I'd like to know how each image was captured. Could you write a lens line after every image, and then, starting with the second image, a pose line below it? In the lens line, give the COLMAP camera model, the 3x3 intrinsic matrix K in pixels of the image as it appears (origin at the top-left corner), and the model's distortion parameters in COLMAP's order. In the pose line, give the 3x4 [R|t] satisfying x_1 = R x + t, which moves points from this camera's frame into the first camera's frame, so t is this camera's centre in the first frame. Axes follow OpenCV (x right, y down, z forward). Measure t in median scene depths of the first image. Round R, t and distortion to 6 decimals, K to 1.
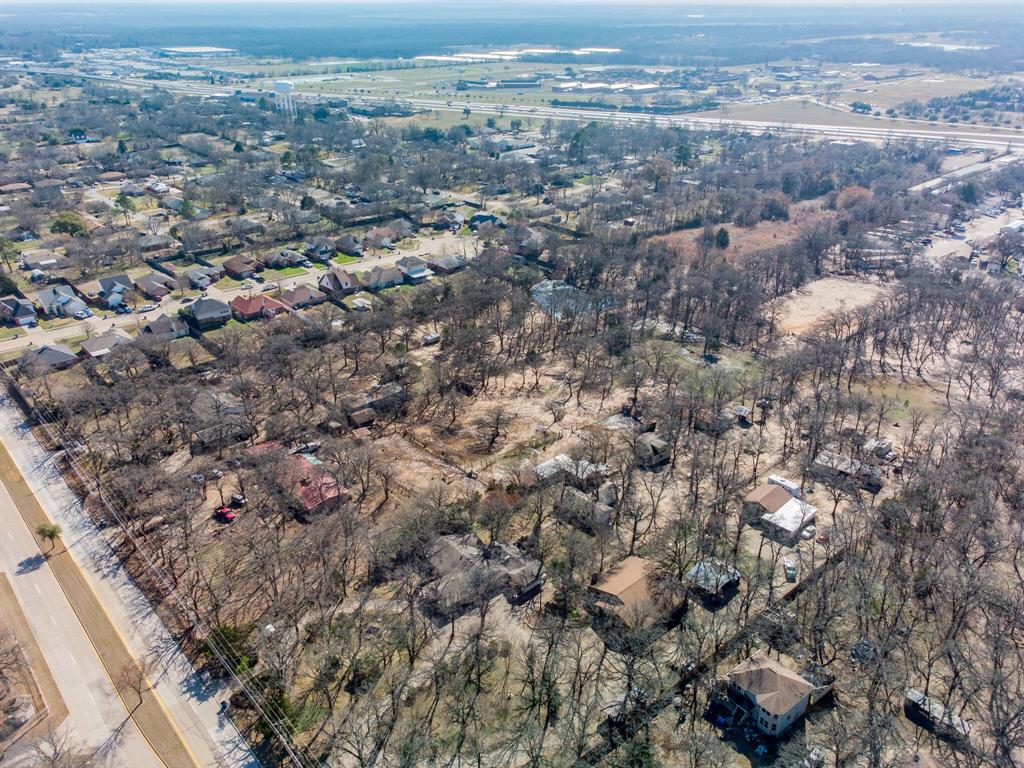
lens RADIAL K [[767.4, 0, 515.2], [0, 767.4, 384.0], [0, 0, 1]] dist [-0.002462, 0.033063]
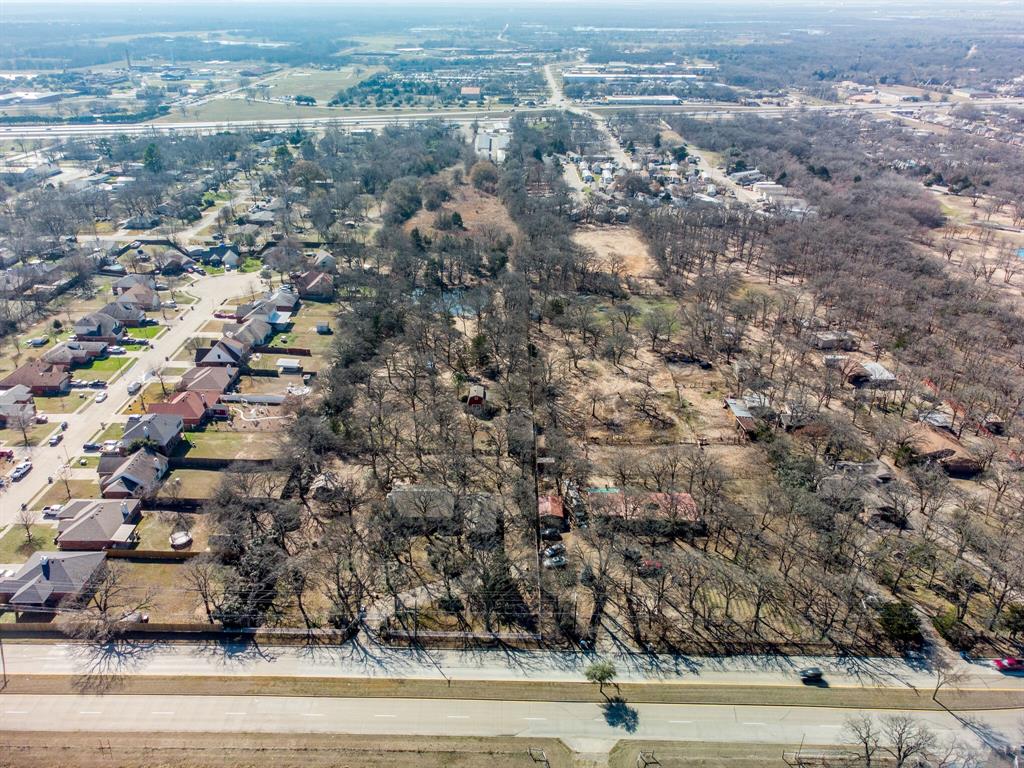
lens RADIAL K [[767.4, 0, 515.2], [0, 767.4, 384.0], [0, 0, 1]] dist [-0.002462, 0.033063]
pose [[0.676108, -0.320490, 0.663449, -0.541885], [0.319367, 0.938932, 0.128106, -0.104454], [-0.663991, 0.125270, 0.737173, 0.225437]]
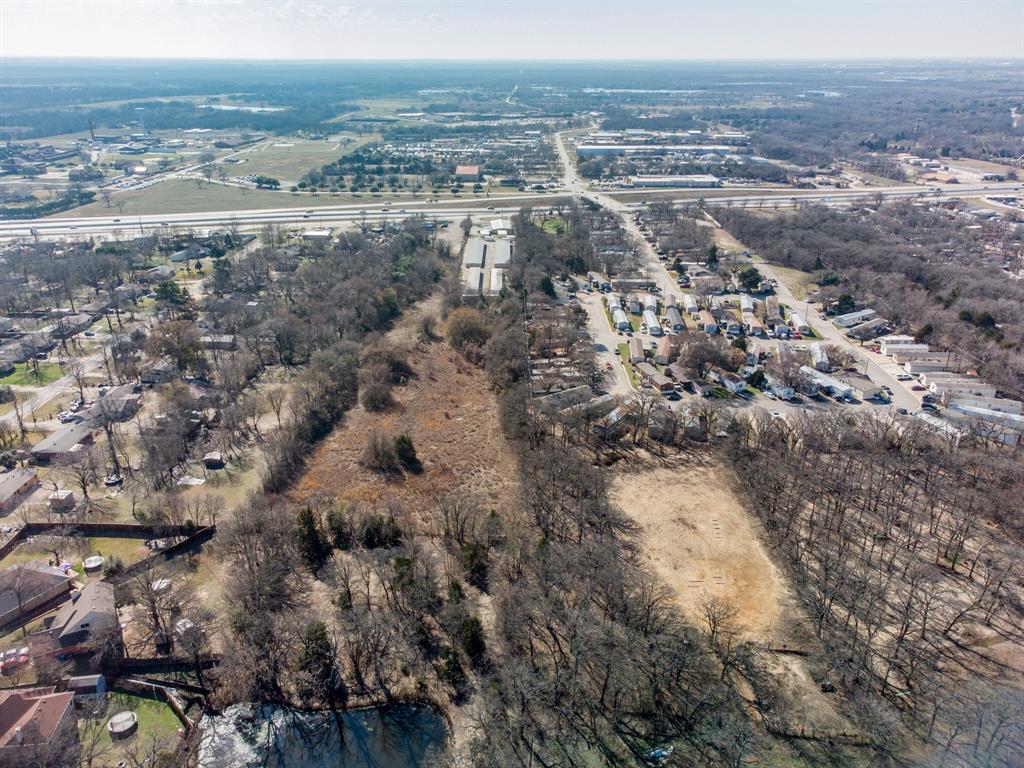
lens RADIAL K [[779.8, 0, 509.8], [0, 779.8, 406.9], [0, 0, 1]] dist [0.015720, 0.000514]
pose [[0.689018, -0.284829, 0.666428, -0.085097], [0.316238, 0.945537, 0.077162, -0.290503], [-0.652110, 0.157584, 0.741566, 0.581136]]
